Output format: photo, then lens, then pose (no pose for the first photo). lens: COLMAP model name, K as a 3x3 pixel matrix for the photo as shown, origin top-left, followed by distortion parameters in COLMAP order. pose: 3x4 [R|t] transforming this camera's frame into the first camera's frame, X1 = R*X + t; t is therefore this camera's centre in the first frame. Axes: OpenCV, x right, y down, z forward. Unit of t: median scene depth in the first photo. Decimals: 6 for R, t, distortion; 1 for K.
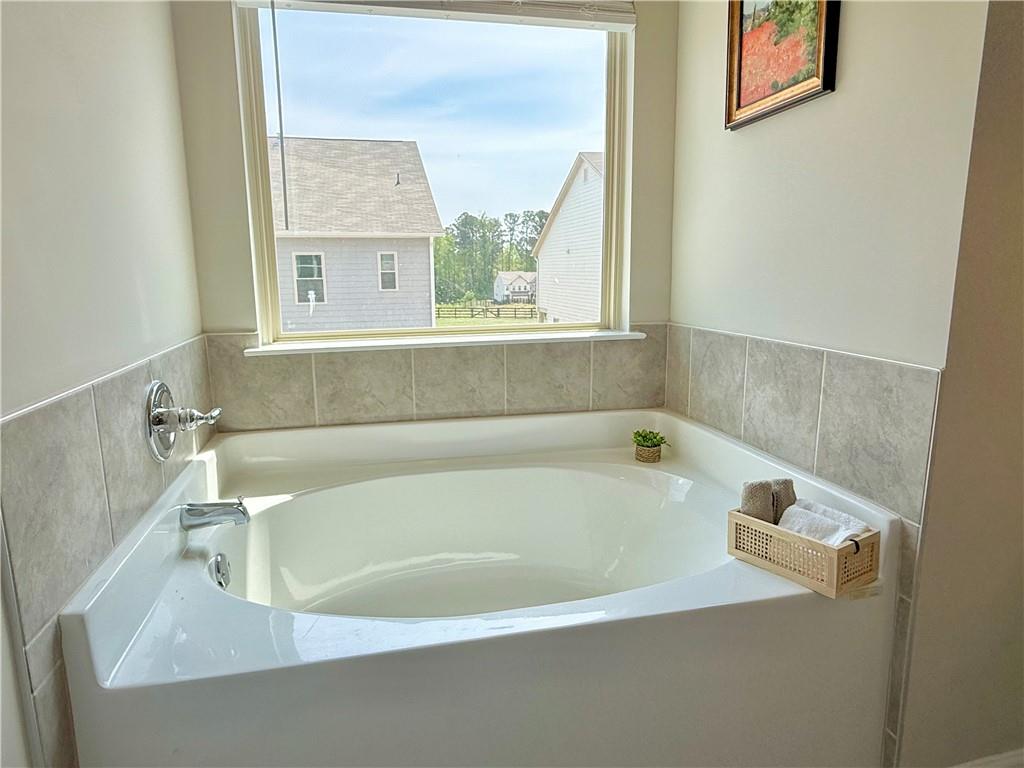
lens RADIAL K [[621.3, 0, 511.2], [0, 621.3, 382.0], [0, 0, 1]] dist [-0.004502, -0.000544]
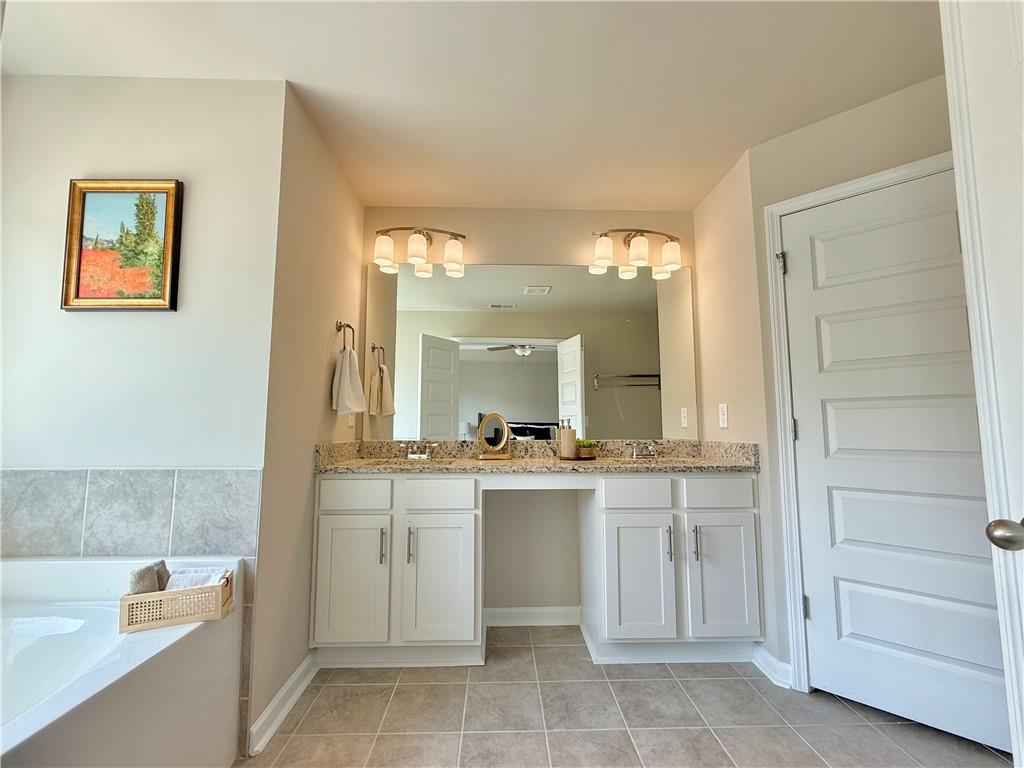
lens RADIAL K [[454.2, 0, 511.3], [0, 454.2, 384.5], [0, 0, 1]] dist [0.000209, -0.000037]
pose [[0.210582, 0.100248, 0.972422, -0.432006], [0.173242, 0.975157, -0.138046, 0.043642], [-0.962103, 0.197535, 0.187983, -0.053200]]
